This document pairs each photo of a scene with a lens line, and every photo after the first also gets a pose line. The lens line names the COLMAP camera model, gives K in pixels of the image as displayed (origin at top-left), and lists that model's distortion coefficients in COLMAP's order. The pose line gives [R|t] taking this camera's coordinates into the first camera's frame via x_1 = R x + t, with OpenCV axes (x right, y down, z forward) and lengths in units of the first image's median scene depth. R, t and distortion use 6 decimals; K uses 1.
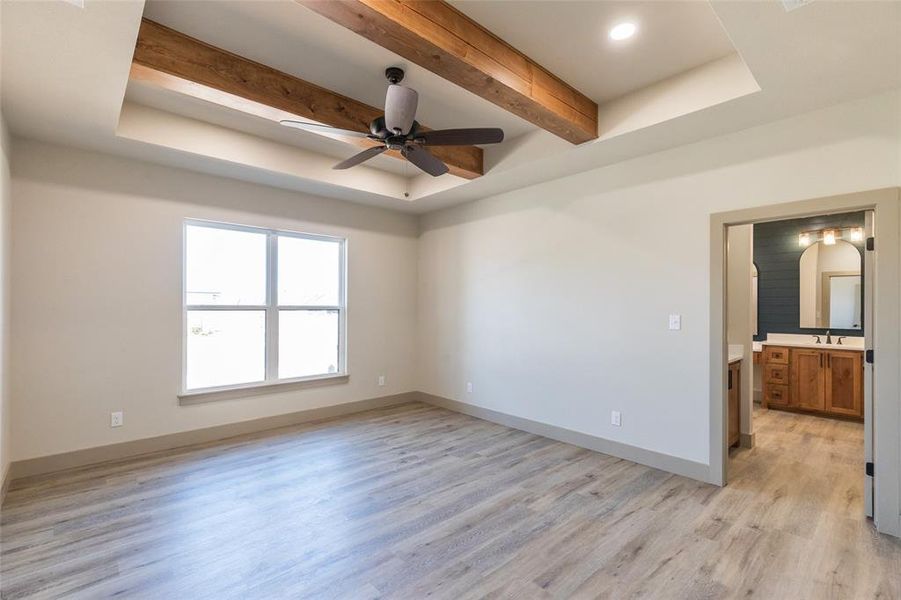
lens RADIAL K [[409.0, 0, 437.5], [0, 409.0, 300.5], [0, 0, 1]] dist [0.011605, -0.000094]
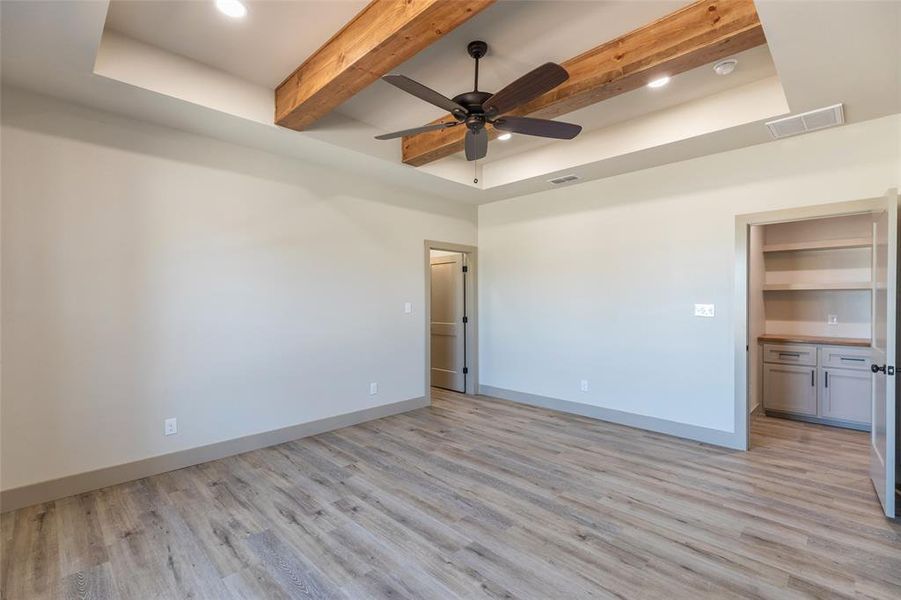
lens RADIAL K [[409.0, 0, 450.2], [0, 409.0, 301.3], [0, 0, 1]] dist [0.011605, -0.000094]
pose [[-0.067027, -0.007605, 0.997722, -0.807744], [-0.014951, 0.999866, 0.006617, 0.015261], [-0.997639, -0.014474, -0.067132, 0.867419]]
